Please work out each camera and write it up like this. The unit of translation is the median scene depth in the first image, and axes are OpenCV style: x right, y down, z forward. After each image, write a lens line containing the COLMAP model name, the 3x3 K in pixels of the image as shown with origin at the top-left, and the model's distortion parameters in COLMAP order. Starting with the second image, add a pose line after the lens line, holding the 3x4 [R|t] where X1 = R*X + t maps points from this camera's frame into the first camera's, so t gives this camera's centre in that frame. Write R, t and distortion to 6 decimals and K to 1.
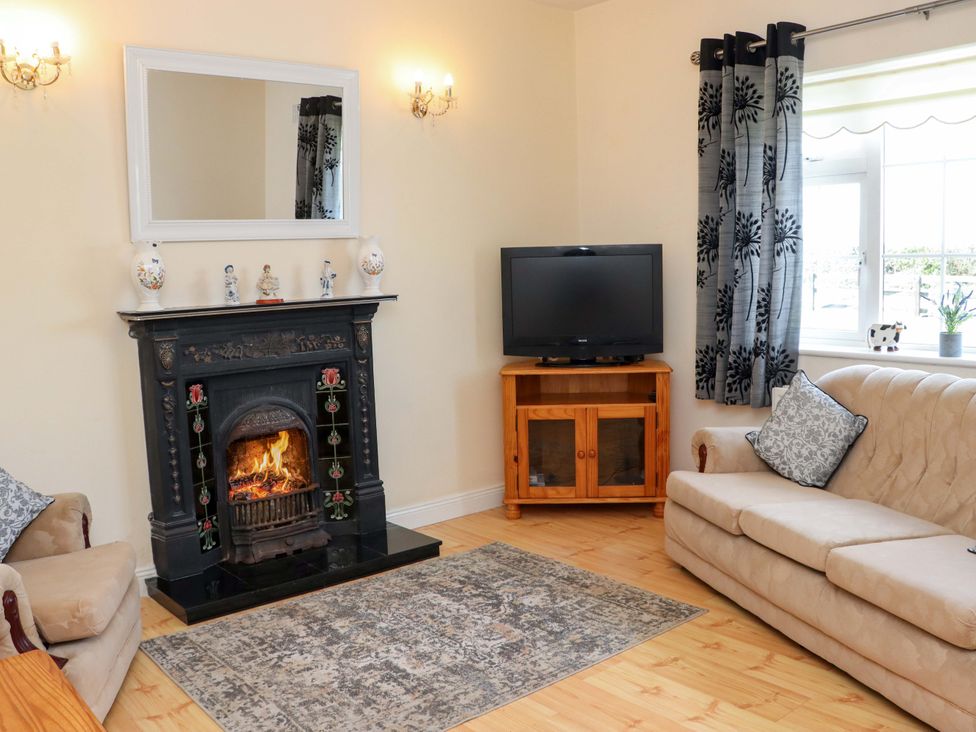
lens RADIAL K [[903.6, 0, 482.1], [0, 903.6, 379.2], [0, 0, 1]] dist [-0.175332, 0.132141]
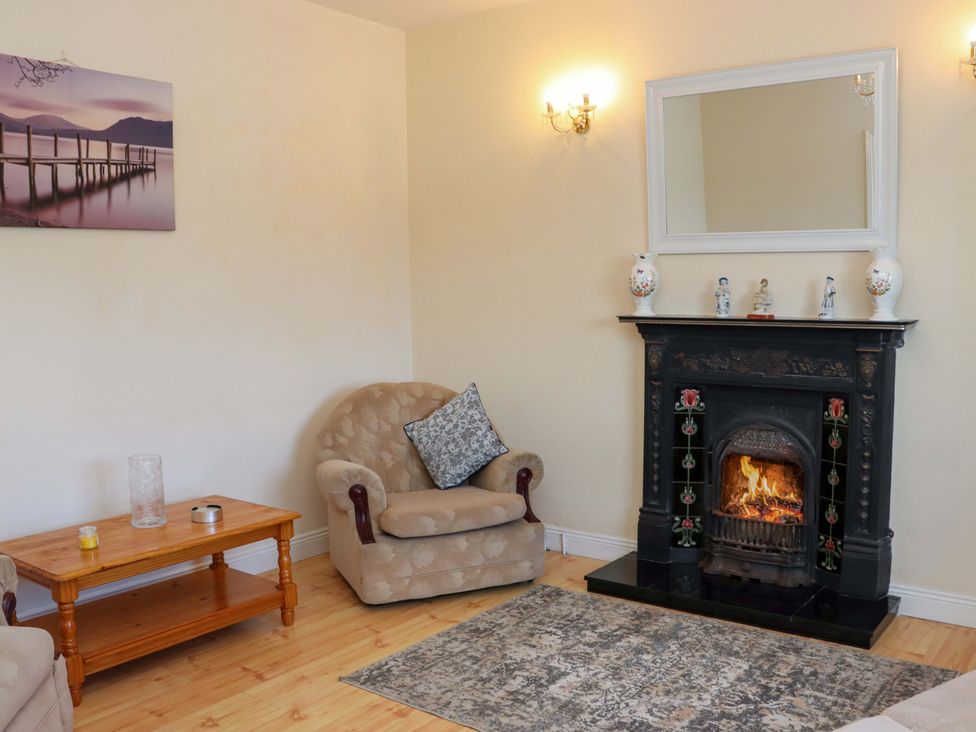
lens RADIAL K [[903.6, 0, 482.1], [0, 903.6, 379.2], [0, 0, 1]] dist [-0.175332, 0.132141]
pose [[0.226644, 0.132778, -0.964885, 0.664967], [-0.123497, 0.986586, 0.106756, -0.091234], [0.966116, 0.094965, 0.240001, 0.519856]]
